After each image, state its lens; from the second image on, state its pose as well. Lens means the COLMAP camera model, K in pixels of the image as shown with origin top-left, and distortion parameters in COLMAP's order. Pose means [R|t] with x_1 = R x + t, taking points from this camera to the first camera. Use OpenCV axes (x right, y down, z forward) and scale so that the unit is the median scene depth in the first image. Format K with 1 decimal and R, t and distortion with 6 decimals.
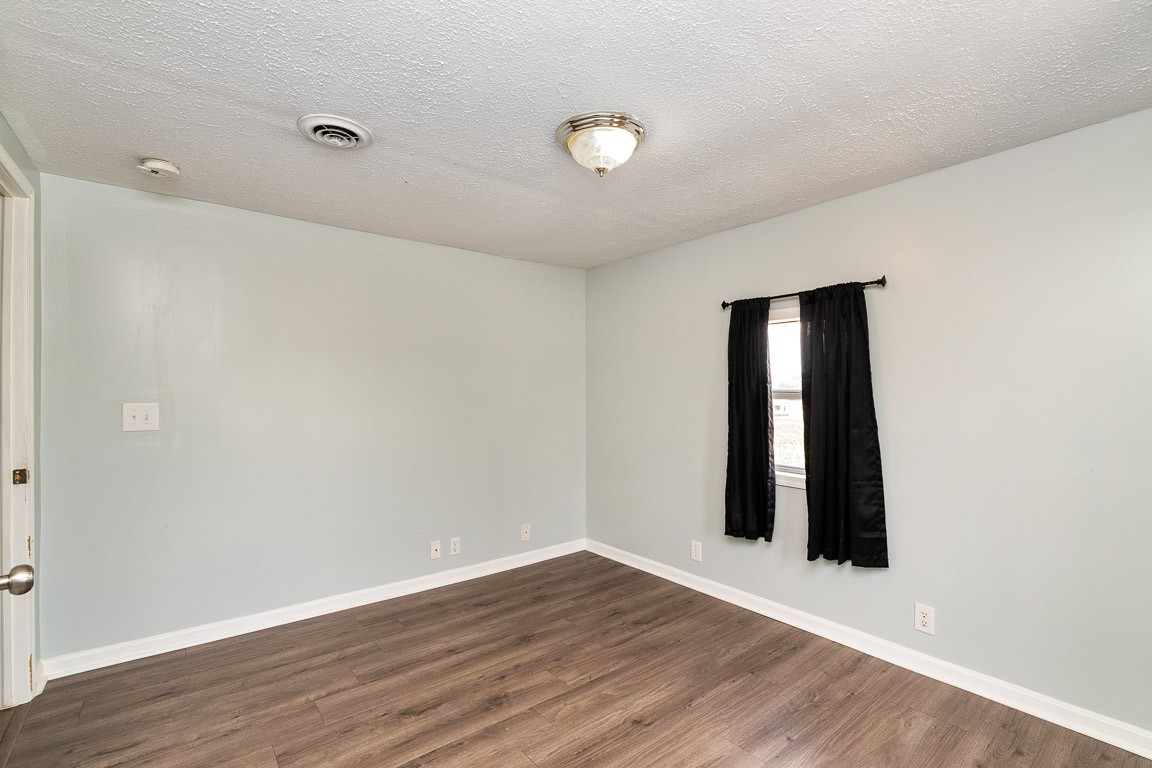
lens RADIAL K [[513.1, 0, 576.1], [0, 513.1, 367.5], [0, 0, 1]] dist [-0.013367, 0.000046]
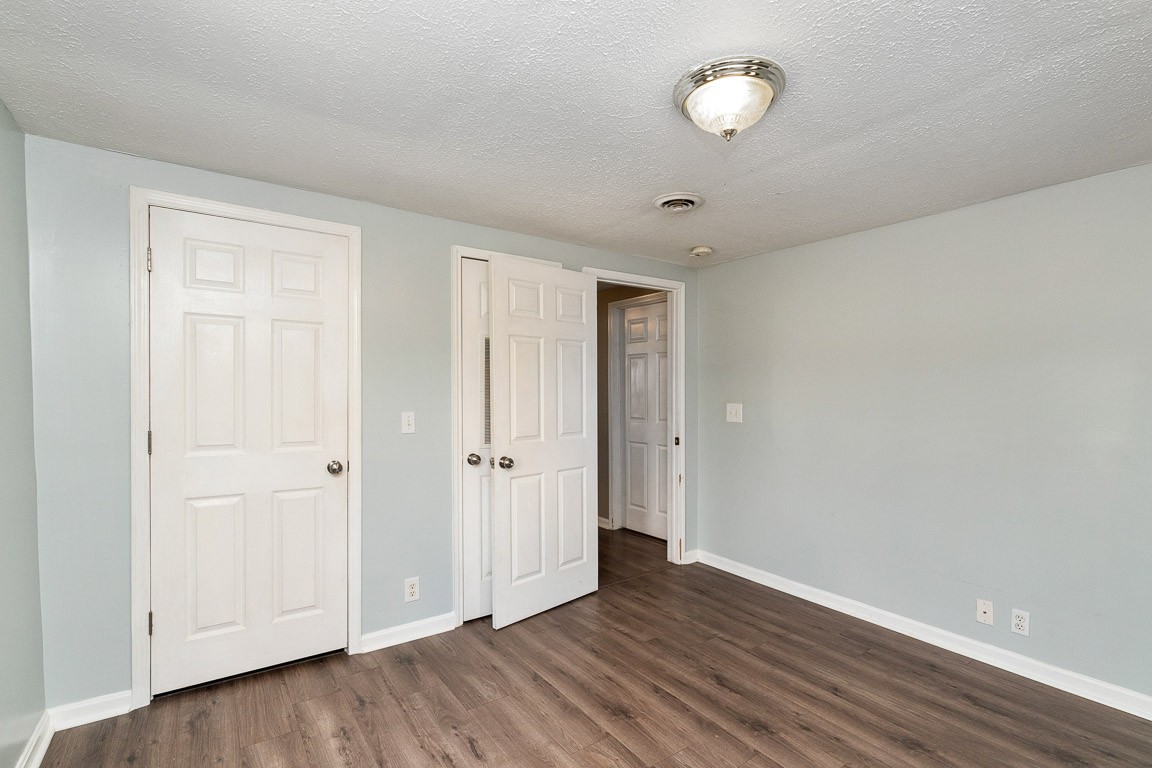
lens RADIAL K [[524.7, 0, 578.2], [0, 524.7, 376.6], [0, 0, 1]] dist [-0.012082, 0.000741]
pose [[-0.047164, -0.029831, -0.998442, 0.730318], [0.034463, 0.998910, -0.031473, 0.024237], [0.998292, -0.035894, -0.046084, 0.639696]]
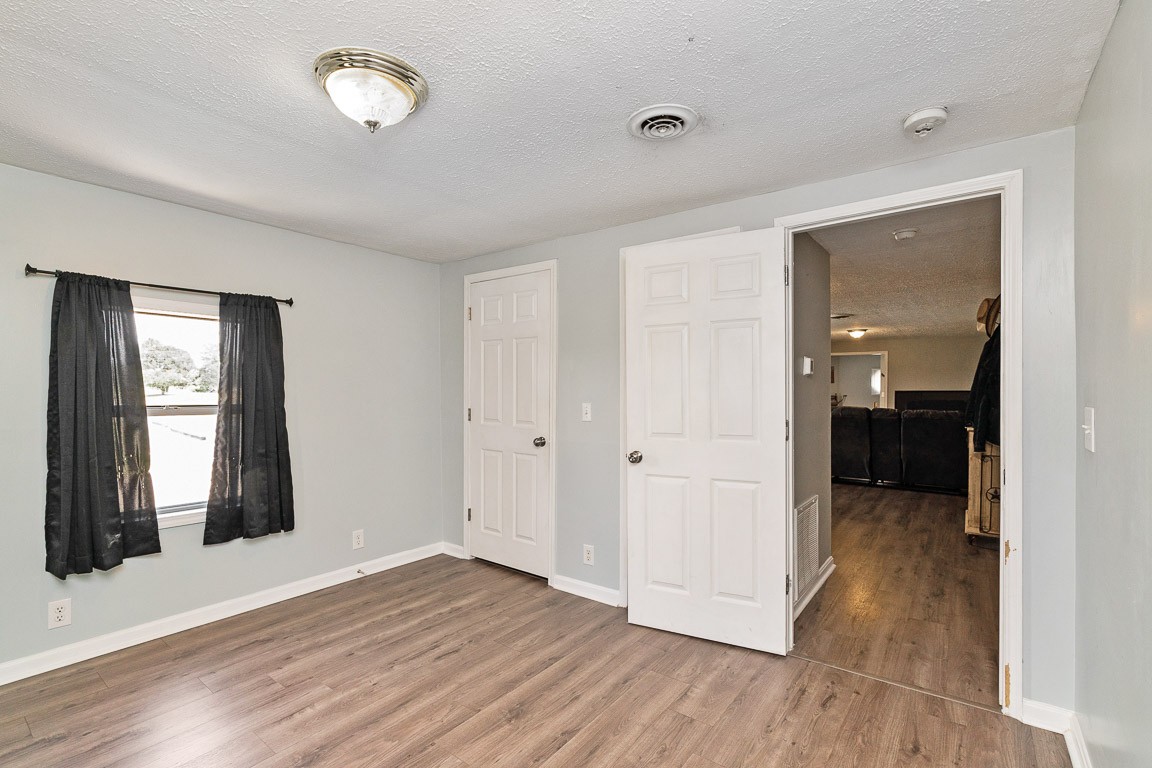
lens RADIAL K [[524.7, 0, 578.2], [0, 524.7, 376.6], [0, 0, 1]] dist [-0.012082, 0.000741]
pose [[-0.965029, -0.007805, -0.262026, -0.032188], [0.007342, 0.998360, -0.056781, 0.061870], [0.262039, -0.056719, -0.963389, 1.524194]]
